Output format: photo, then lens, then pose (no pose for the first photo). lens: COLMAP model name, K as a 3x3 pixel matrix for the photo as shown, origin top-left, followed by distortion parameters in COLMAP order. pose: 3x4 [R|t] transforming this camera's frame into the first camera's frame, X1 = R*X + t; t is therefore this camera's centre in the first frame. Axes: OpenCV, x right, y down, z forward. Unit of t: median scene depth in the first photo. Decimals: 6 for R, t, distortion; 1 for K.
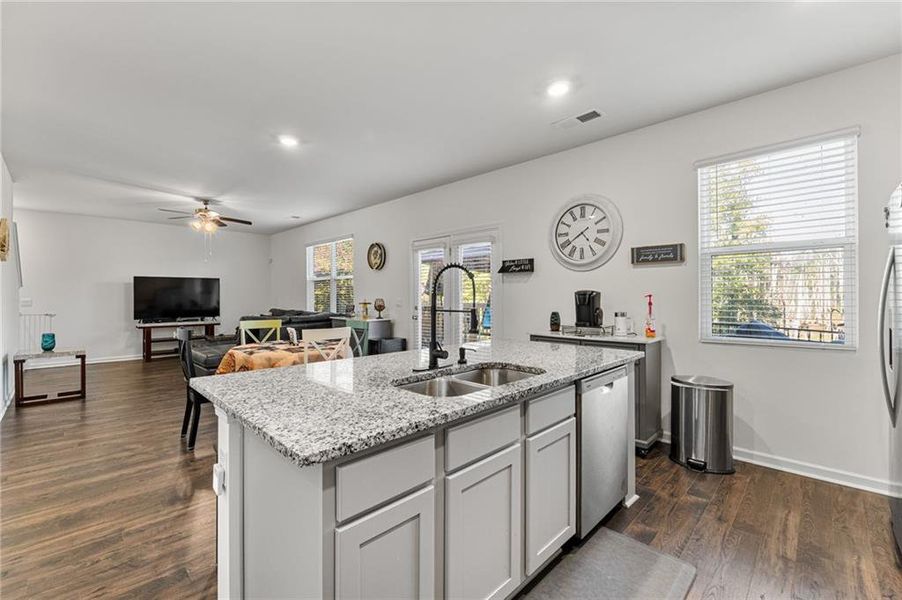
lens RADIAL K [[388.5, 0, 448.9], [0, 388.5, 293.9], [0, 0, 1]] dist [0.002213, -0.000011]
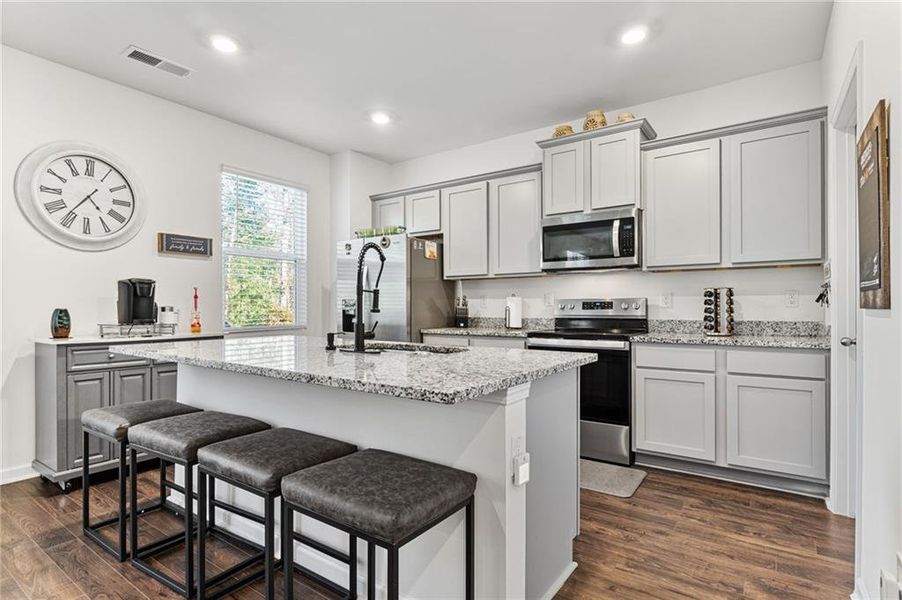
lens RADIAL K [[448.5, 0, 454.5], [0, 448.5, 304.6], [0, 0, 1]] dist [0.003508, -0.000625]
pose [[-0.160486, 0.006877, 0.987014, -1.039474], [-0.003879, 0.999964, -0.007598, 0.077759], [-0.987030, -0.005048, -0.160454, 0.863045]]
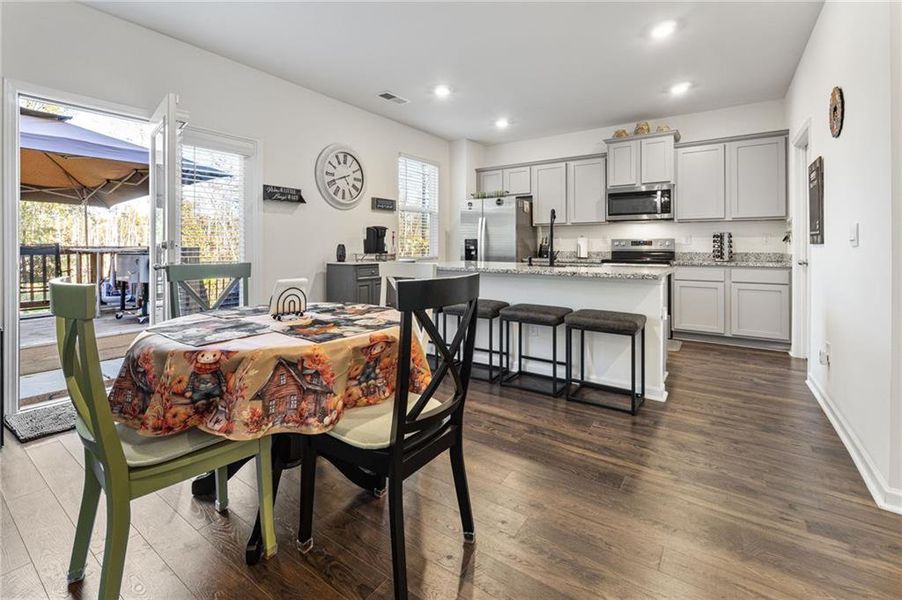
lens RADIAL K [[379.0, 0, 464.4], [0, 379.0, 242.1], [0, 0, 1]] dist [-0.001004, 0.000221]
pose [[-0.167300, 0.009778, 0.985858, -1.536365], [-0.005889, 0.999923, -0.010916, 0.091484], [-0.985889, -0.007632, -0.167229, 1.520828]]
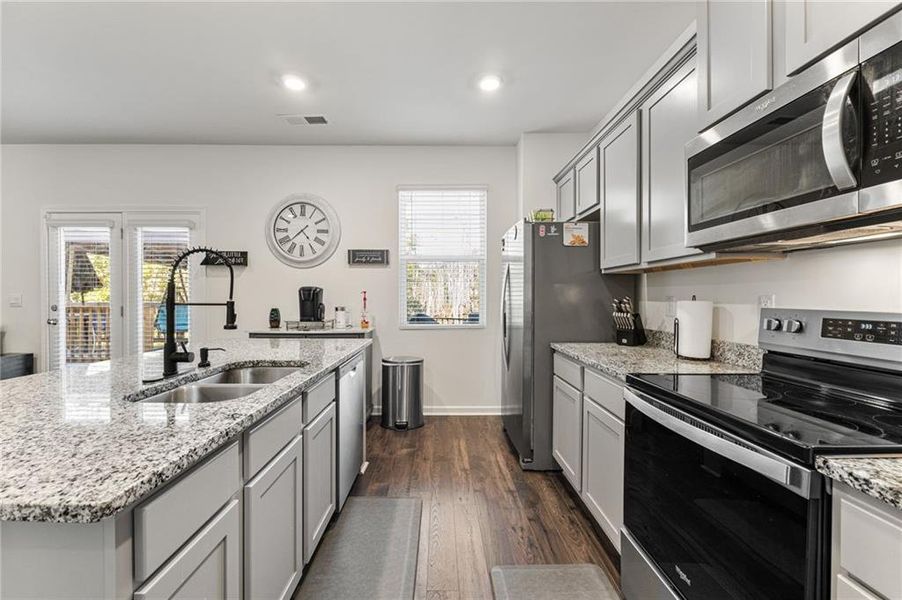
lens RADIAL K [[379.0, 0, 446.7], [0, 379.0, 298.4], [0, 0, 1]] dist [-0.001004, 0.000221]
pose [[0.704995, 0.000129, 0.709212, -0.177116], [-0.008418, 0.999931, 0.008186, 0.018222], [-0.709162, -0.011741, 0.704947, 0.042306]]
